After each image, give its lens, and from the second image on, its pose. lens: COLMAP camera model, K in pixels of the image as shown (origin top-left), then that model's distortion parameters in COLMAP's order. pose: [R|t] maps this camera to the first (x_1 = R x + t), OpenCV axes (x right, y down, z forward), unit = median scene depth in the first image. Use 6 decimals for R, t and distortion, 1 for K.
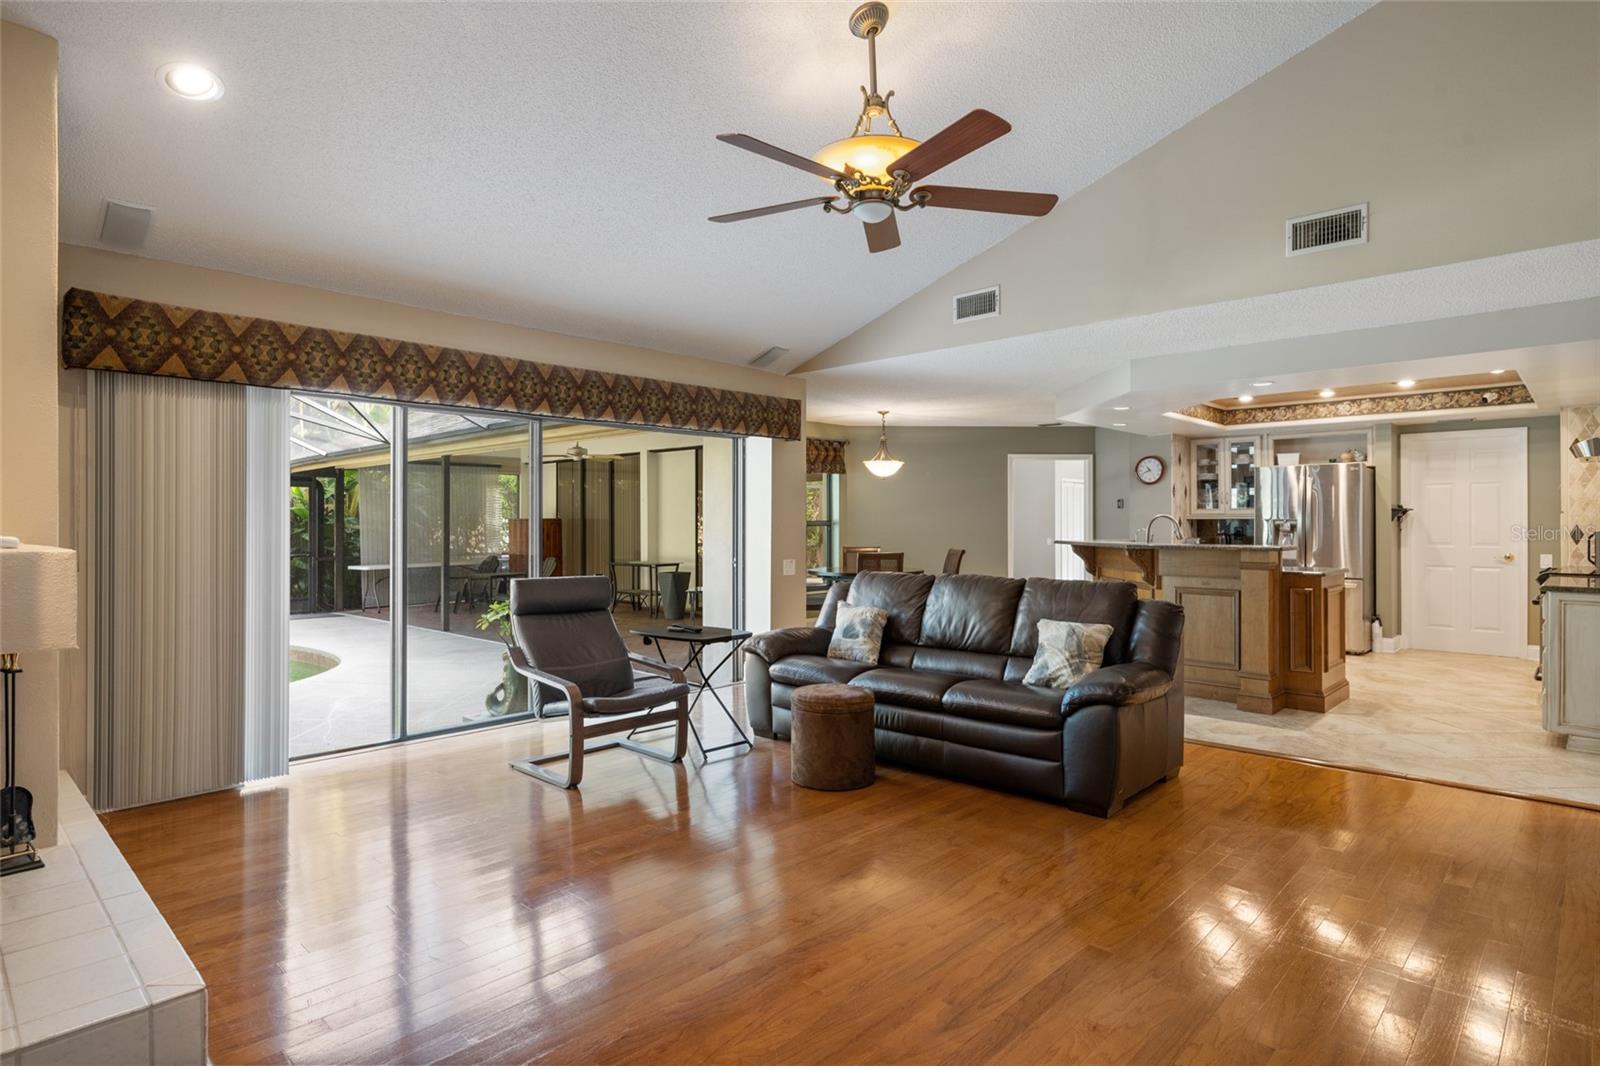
lens RADIAL K [[840.3, 0, 795.5], [0, 840.3, 530.4], [0, 0, 1]] dist [0.004091, 0.000465]
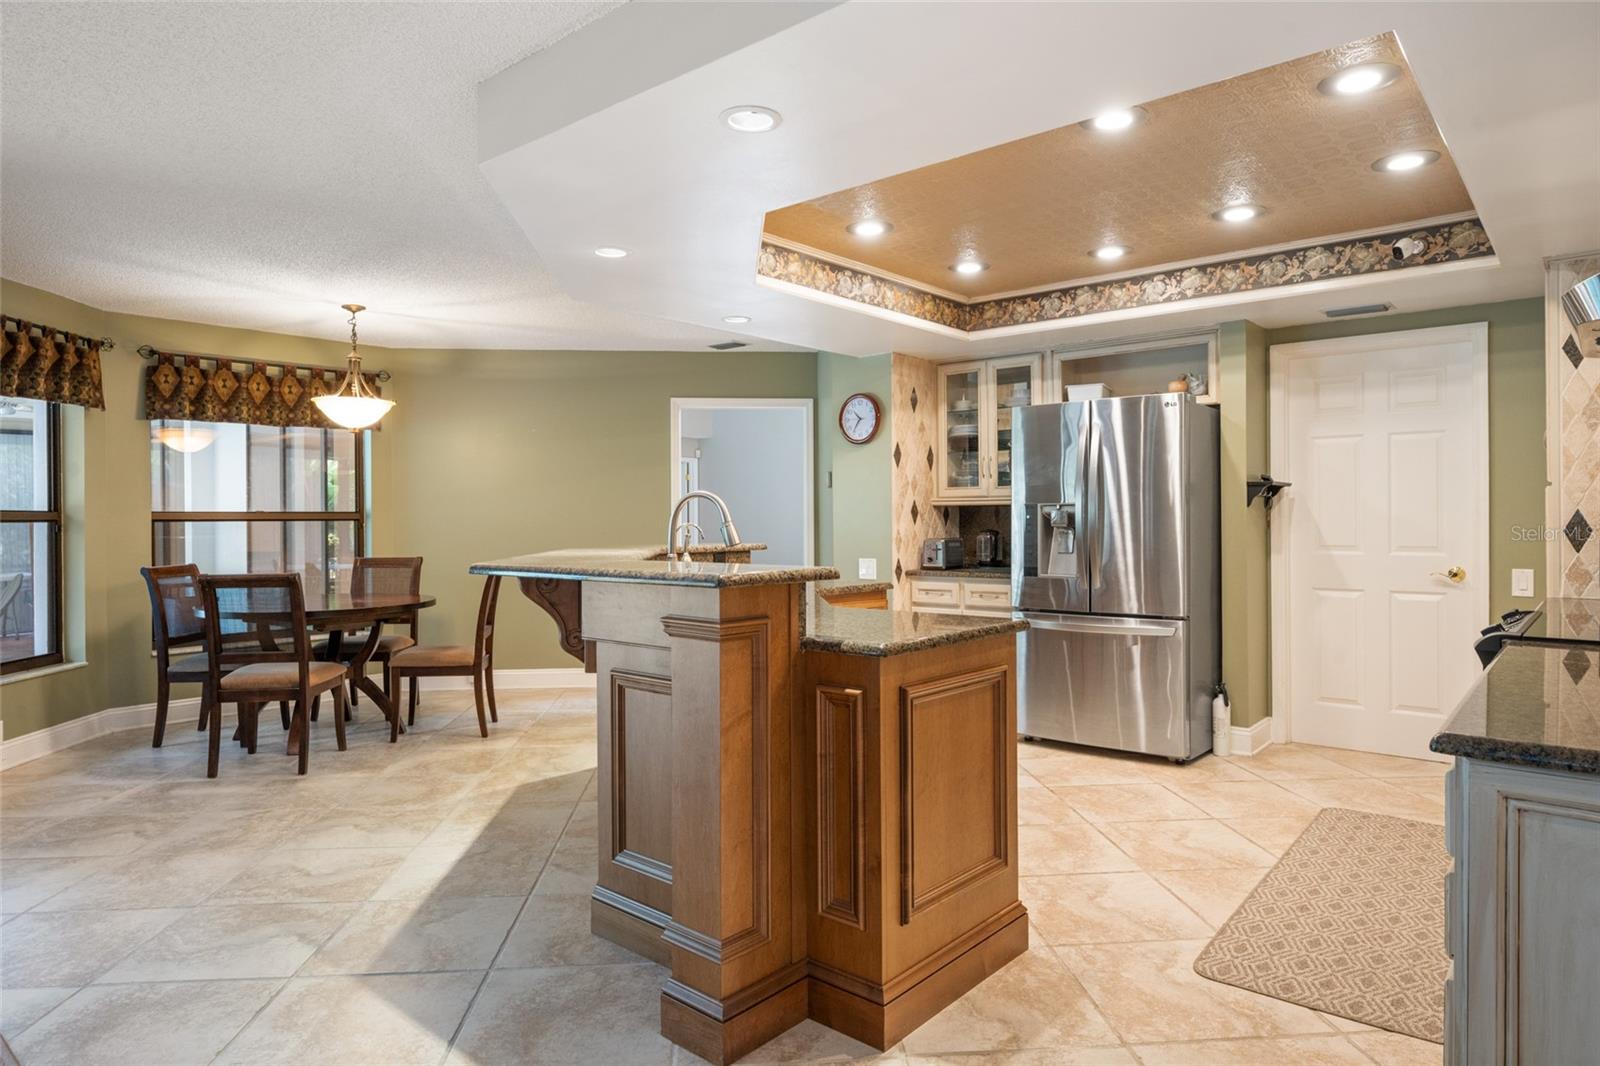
lens RADIAL K [[944.4, 0, 803.6], [0, 944.4, 532.4], [0, 0, 1]] dist [0.002468, 0.001080]
pose [[0.998348, -0.004856, 0.057249, 0.394588], [0.004543, 0.999974, 0.005595, 0.000976], [-0.057275, -0.005326, 0.998344, 0.422211]]
